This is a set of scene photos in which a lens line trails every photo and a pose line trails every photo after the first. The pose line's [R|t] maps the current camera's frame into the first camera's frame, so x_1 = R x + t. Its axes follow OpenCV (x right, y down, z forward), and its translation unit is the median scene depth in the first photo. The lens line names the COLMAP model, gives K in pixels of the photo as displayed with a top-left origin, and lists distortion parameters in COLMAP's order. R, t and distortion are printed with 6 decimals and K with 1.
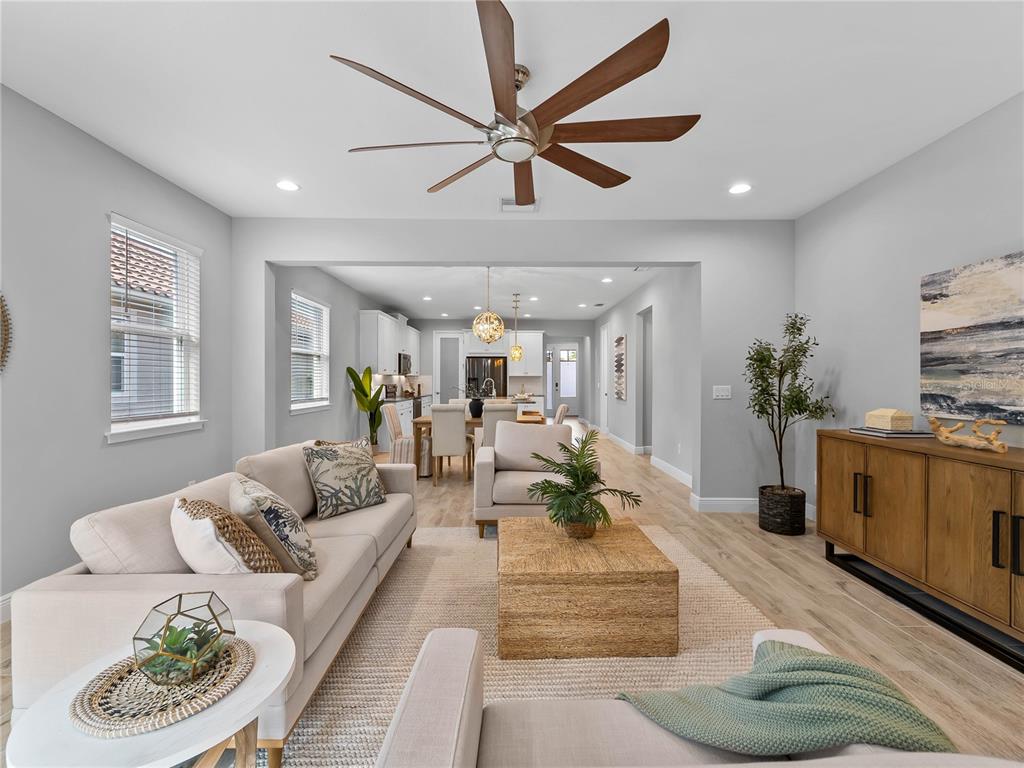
lens RADIAL K [[465.6, 0, 512.0], [0, 465.6, 384.0], [0, 0, 1]] dist [-0.007883, -0.000091]
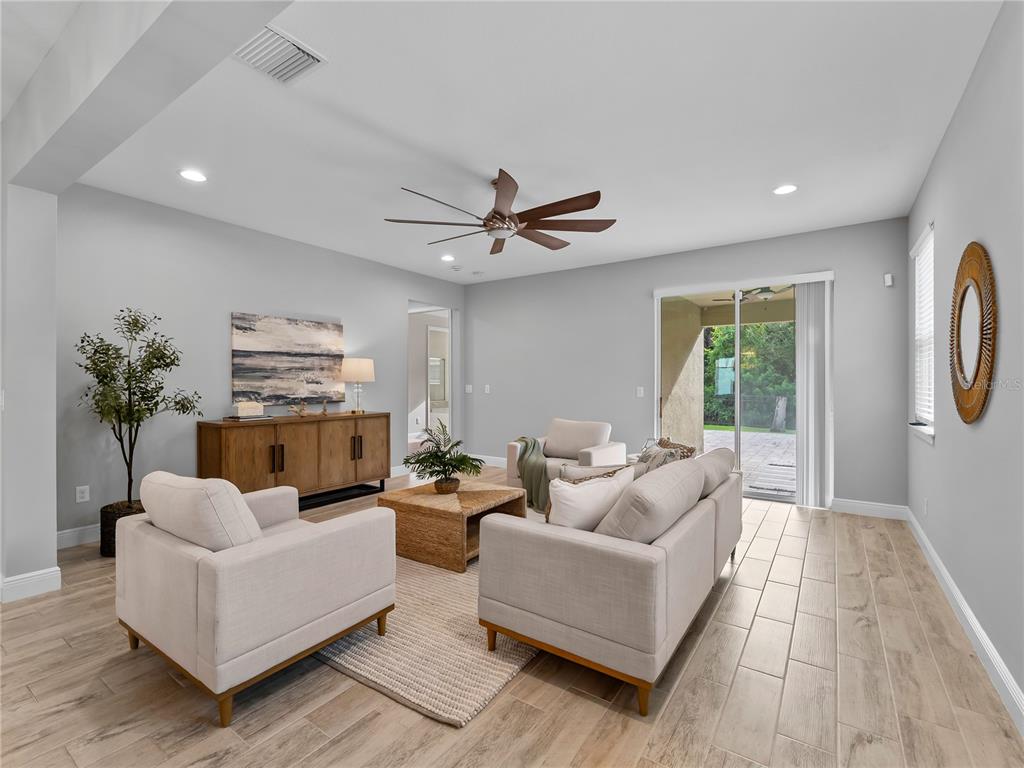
lens RADIAL K [[466.8, 0, 513.9], [0, 466.8, 379.8], [0, 0, 1]] dist [-0.004747, -0.000538]
pose [[-0.825875, 0.004738, 0.563833, -0.706129], [0.005492, 0.999985, -0.000358, -0.010546], [-0.563827, 0.002801, -0.825888, 1.767435]]
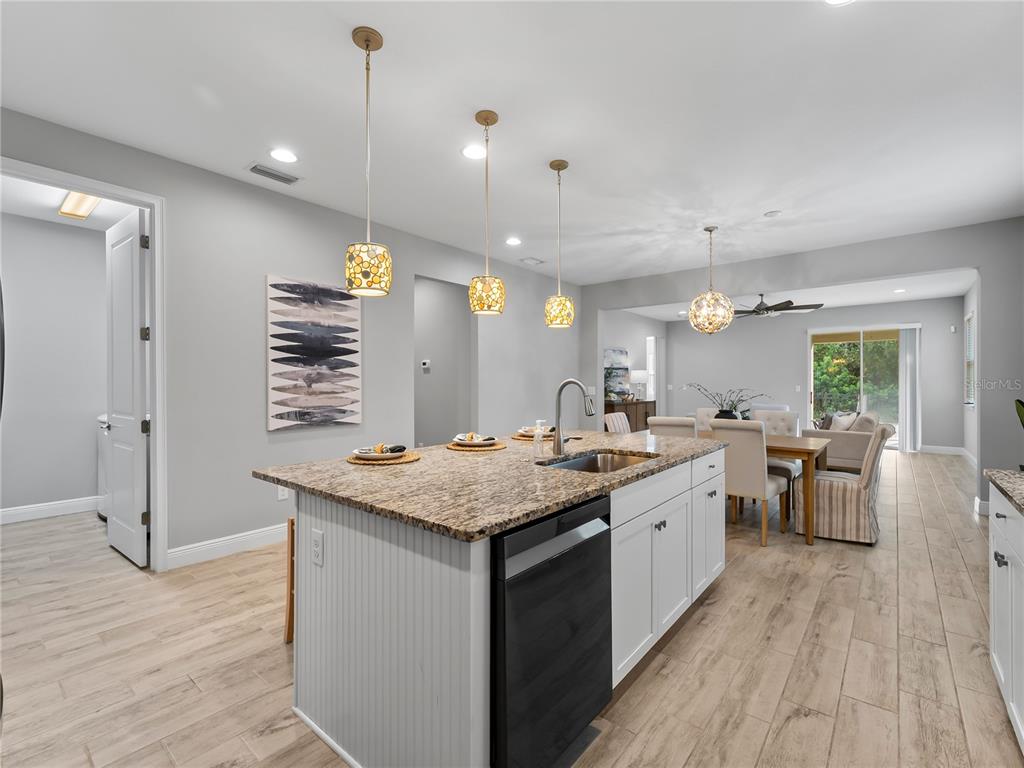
lens RADIAL K [[464.2, 0, 493.0], [0, 464.2, 382.7], [0, 0, 1]] dist [-0.025566, 0.000182]
pose [[-0.753352, 0.003344, 0.657609, -0.557498], [0.007396, 0.999967, 0.003388, -0.028433], [-0.657576, 0.007417, -0.753352, 3.767169]]
